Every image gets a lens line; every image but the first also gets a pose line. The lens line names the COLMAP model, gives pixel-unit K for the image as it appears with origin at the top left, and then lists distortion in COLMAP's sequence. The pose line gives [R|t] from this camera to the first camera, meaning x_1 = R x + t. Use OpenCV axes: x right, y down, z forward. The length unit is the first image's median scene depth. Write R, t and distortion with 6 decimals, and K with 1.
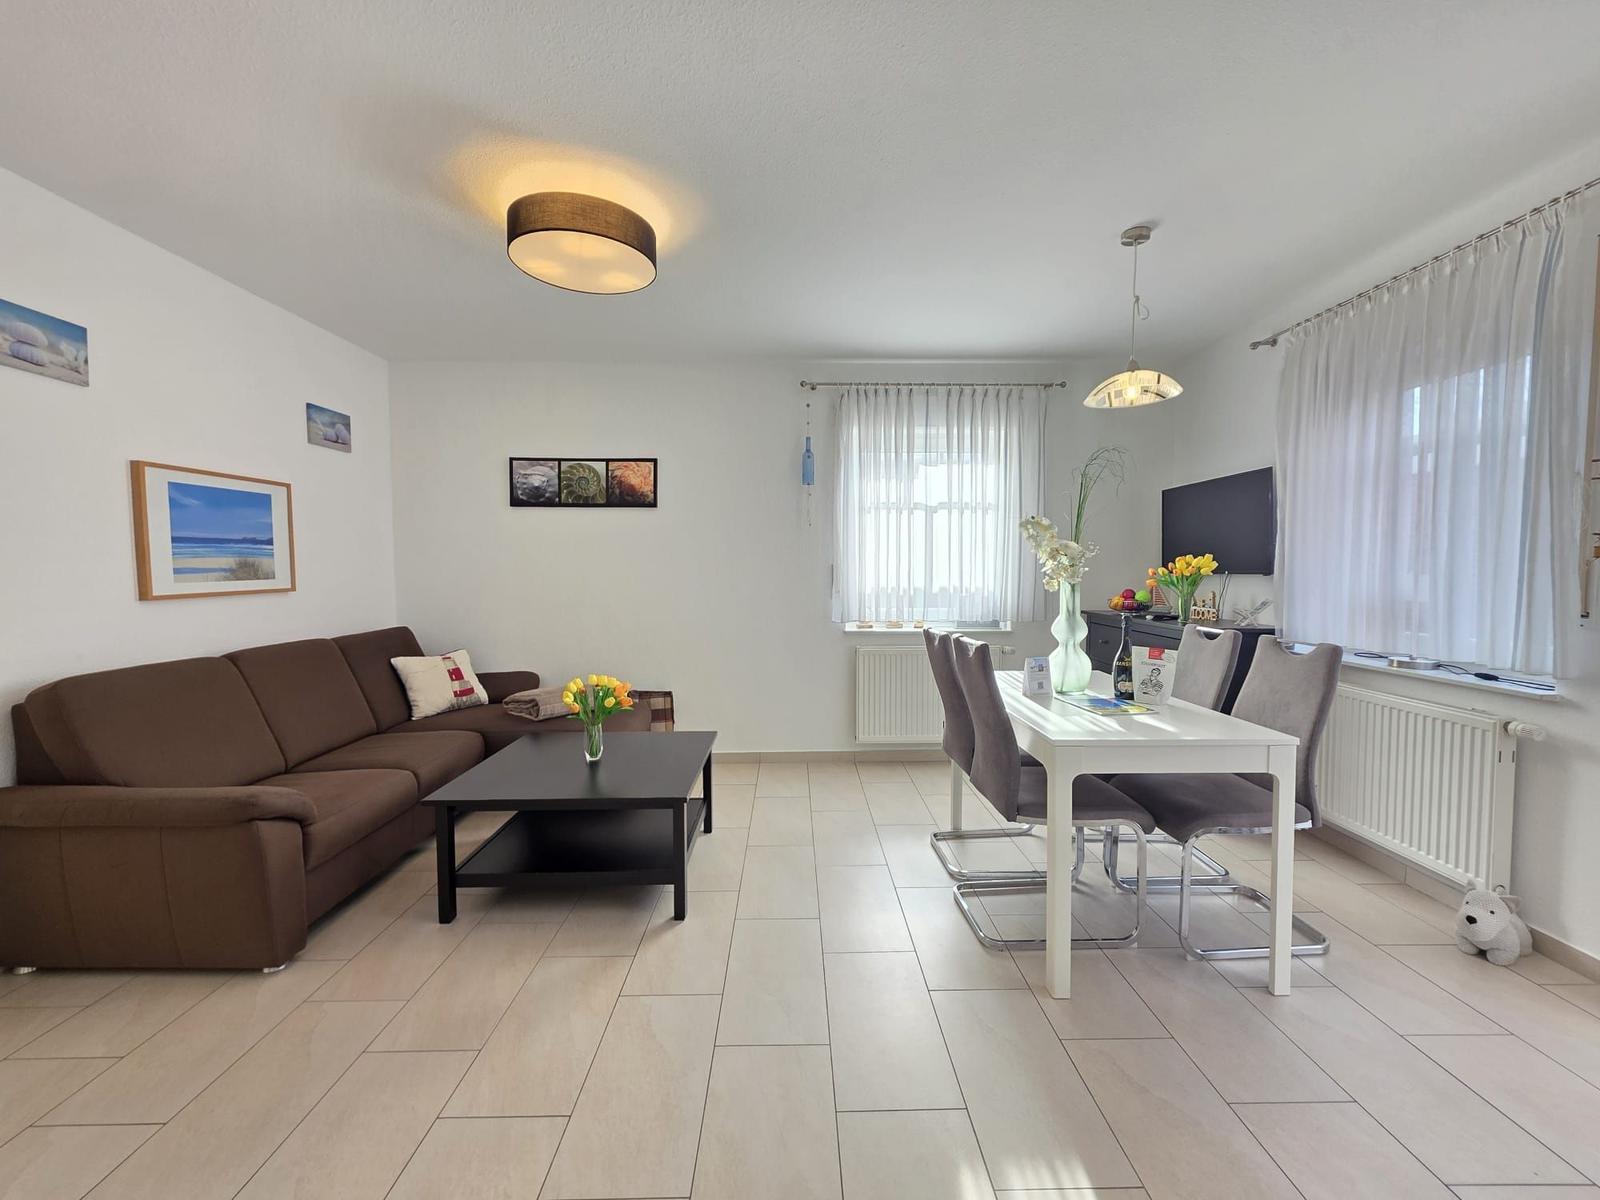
lens RADIAL K [[631.6, 0, 796.3], [0, 631.6, 598.4], [0, 0, 1]] dist [0.002571, -0.000583]
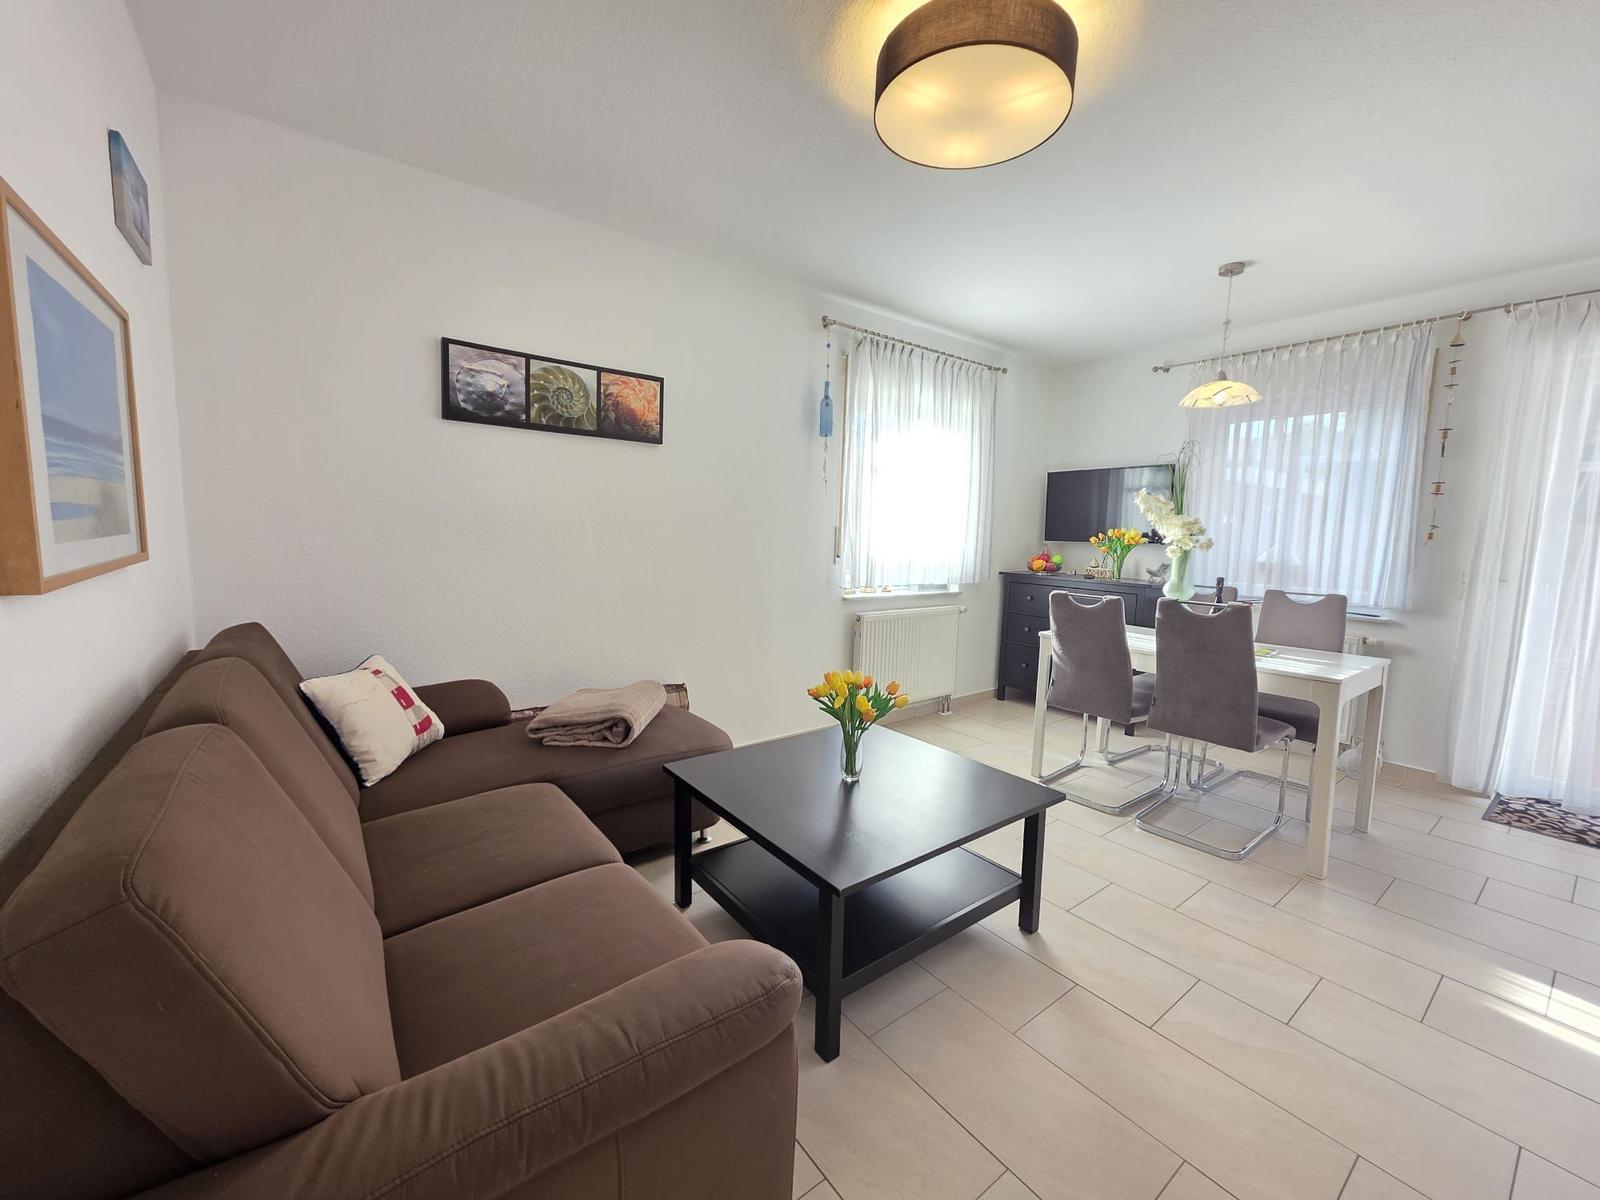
lens RADIAL K [[631.6, 0, 805.9], [0, 631.6, 599.7], [0, 0, 1]] dist [0.002571, -0.000583]
pose [[0.806927, -0.041342, 0.589203, -0.538470], [0.002244, 0.997755, 0.066935, -0.009289], [-0.590647, -0.052690, 0.805208, 0.283816]]
